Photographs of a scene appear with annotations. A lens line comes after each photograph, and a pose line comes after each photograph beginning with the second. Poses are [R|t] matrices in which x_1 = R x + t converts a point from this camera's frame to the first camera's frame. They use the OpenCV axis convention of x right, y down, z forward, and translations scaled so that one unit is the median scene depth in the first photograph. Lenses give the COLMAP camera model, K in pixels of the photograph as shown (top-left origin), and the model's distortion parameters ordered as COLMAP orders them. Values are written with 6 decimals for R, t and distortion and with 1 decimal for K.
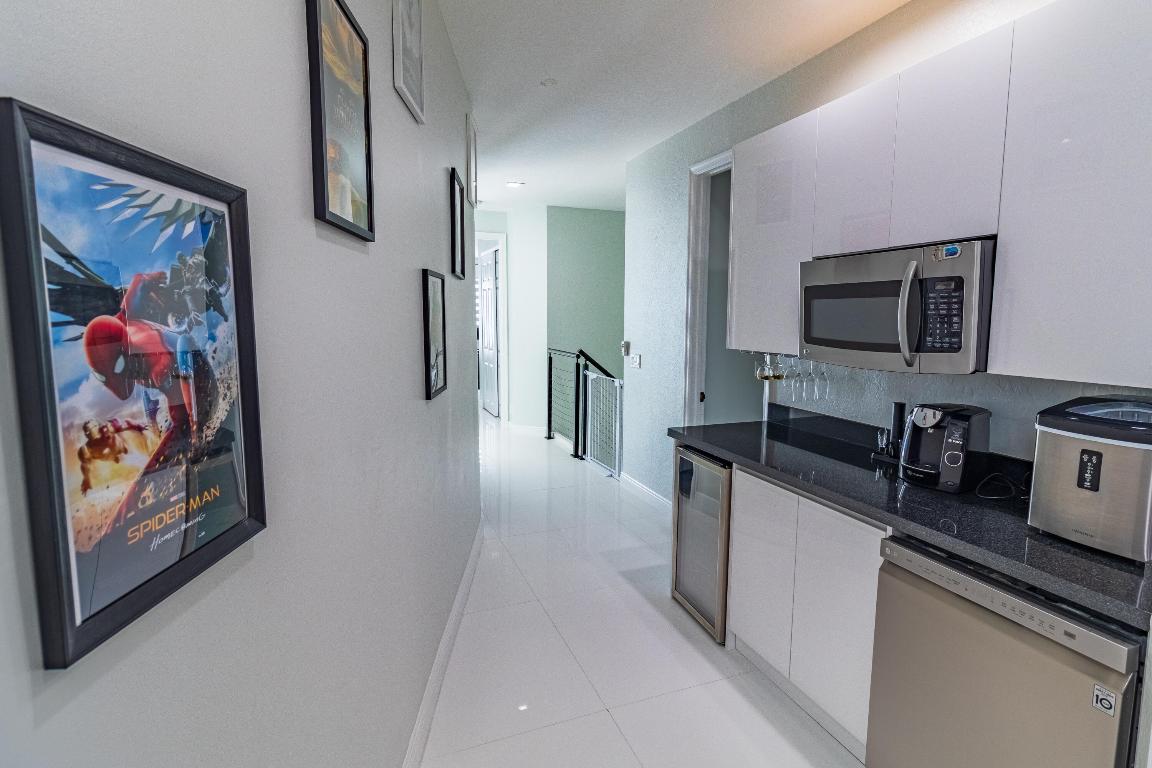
lens RADIAL K [[560.2, 0, 578.5], [0, 560.2, 374.7], [0, 0, 1]] dist [0.002297, 0.000371]
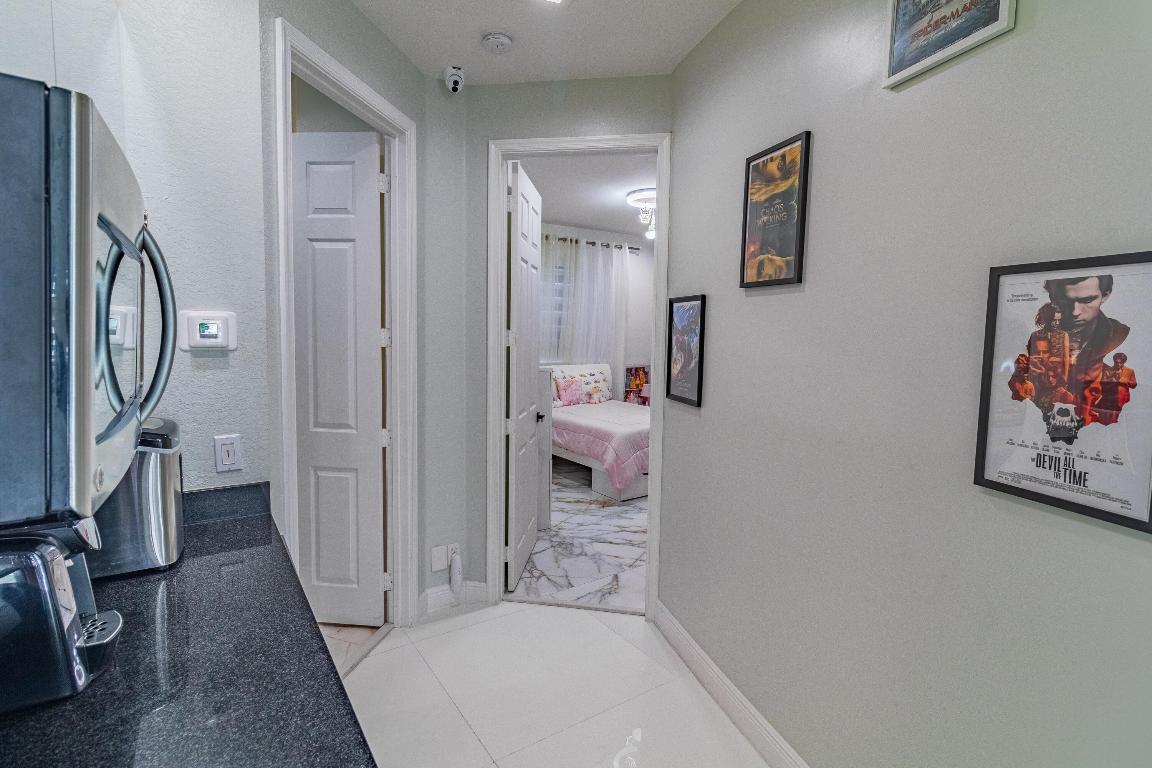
lens RADIAL K [[560.2, 0, 578.5], [0, 560.2, 374.7], [0, 0, 1]] dist [0.002297, 0.000371]
pose [[-0.971652, -0.002395, -0.236405, 0.971369], [-0.046662, 0.982221, 0.181835, -0.525233], [0.231766, 0.187712, -0.954489, 4.764505]]
